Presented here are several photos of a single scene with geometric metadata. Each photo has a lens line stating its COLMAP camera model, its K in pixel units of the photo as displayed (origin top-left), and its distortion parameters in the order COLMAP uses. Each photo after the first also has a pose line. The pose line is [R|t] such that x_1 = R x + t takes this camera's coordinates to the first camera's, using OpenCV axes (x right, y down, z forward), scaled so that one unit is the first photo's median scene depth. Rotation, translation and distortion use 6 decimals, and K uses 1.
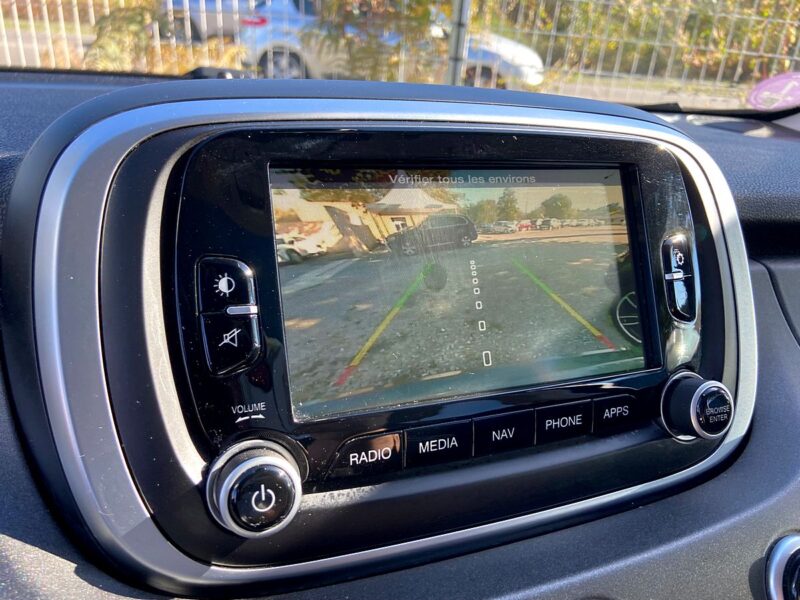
lens RADIAL K [[601.1, 0, 396.3], [0, 601.1, 303.3], [0, 0, 1]] dist [0.100717, -0.152319]
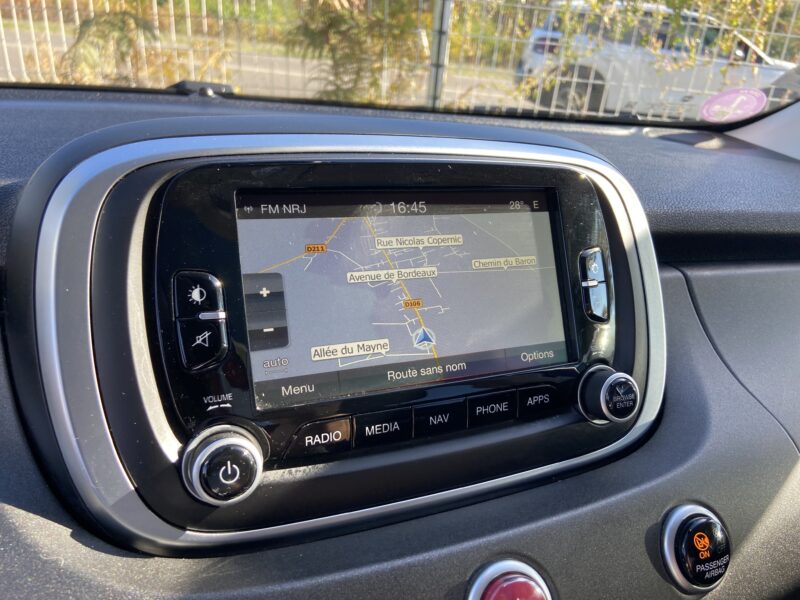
lens RADIAL K [[596.0, 0, 400.0], [0, 596.0, 300.0], [0, 0, 1]] dist [0.101455, -0.152949]
pose [[0.999613, -0.005132, 0.027326, 0.066496], [0.005287, 0.999971, -0.005570, -0.009162], [-0.027297, 0.005713, 0.999611, -0.155341]]
